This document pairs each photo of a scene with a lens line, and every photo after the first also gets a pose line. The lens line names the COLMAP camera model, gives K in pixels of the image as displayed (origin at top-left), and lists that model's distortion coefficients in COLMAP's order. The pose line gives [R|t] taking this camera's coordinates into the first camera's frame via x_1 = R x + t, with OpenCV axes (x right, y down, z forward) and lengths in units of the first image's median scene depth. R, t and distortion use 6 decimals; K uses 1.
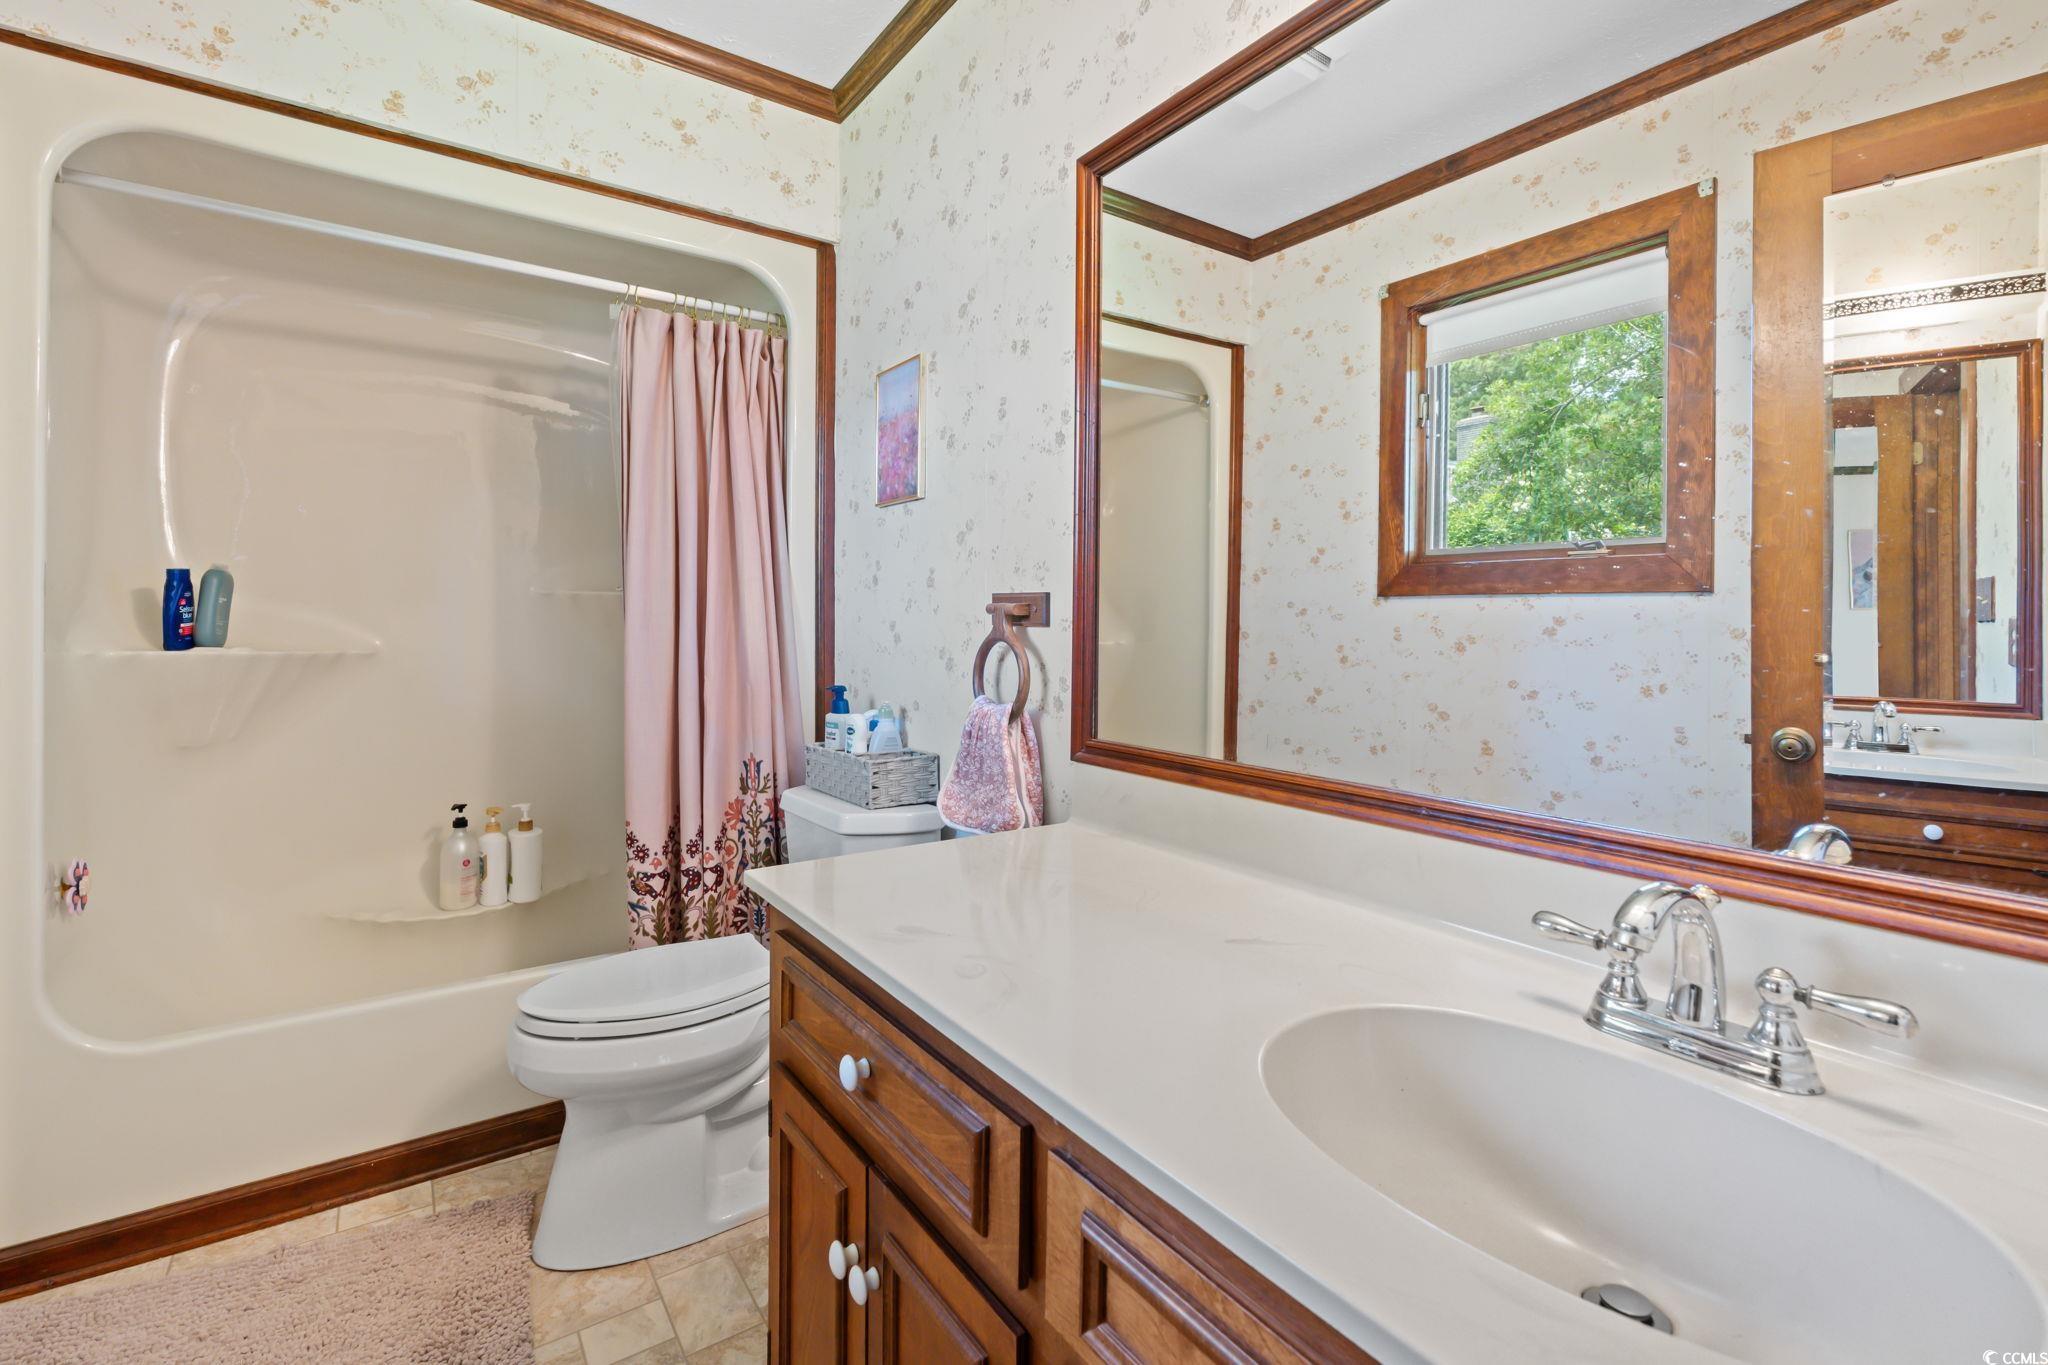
lens RADIAL K [[916.6, 0, 1021.9], [0, 916.6, 631.0], [0, 0, 1]] dist [-0.002874, -0.000502]
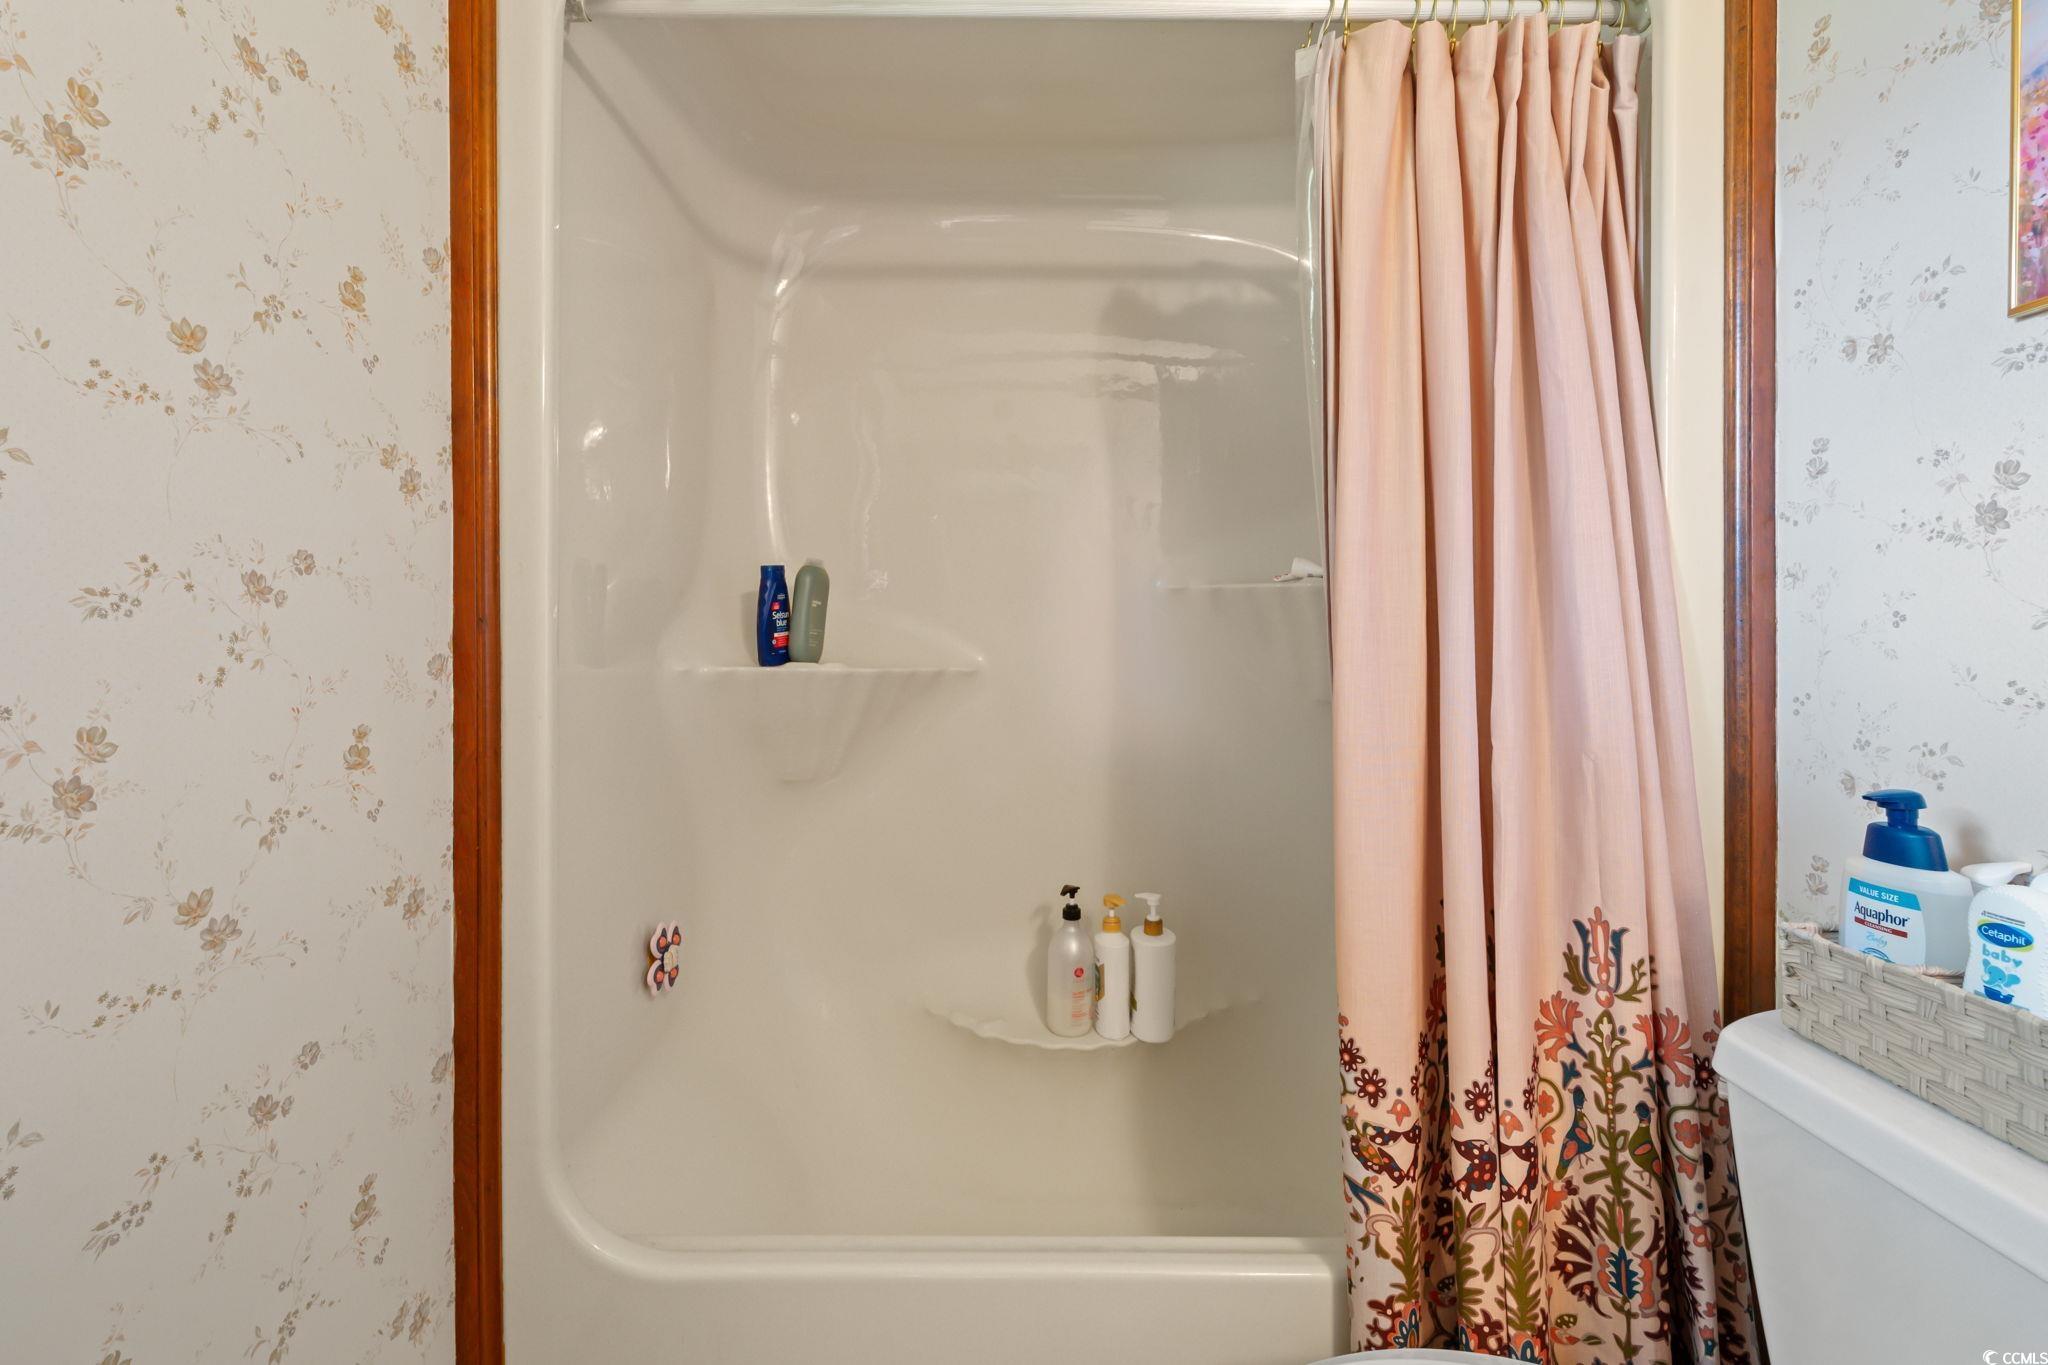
lens RADIAL K [[916.6, 0, 1021.9], [0, 916.6, 631.0], [0, 0, 1]] dist [-0.002874, -0.000502]
pose [[0.816170, -0.002736, -0.577805, -0.266376], [0.000139, 0.999990, -0.004539, -0.005932], [0.577811, 0.003624, 0.816162, 0.452168]]
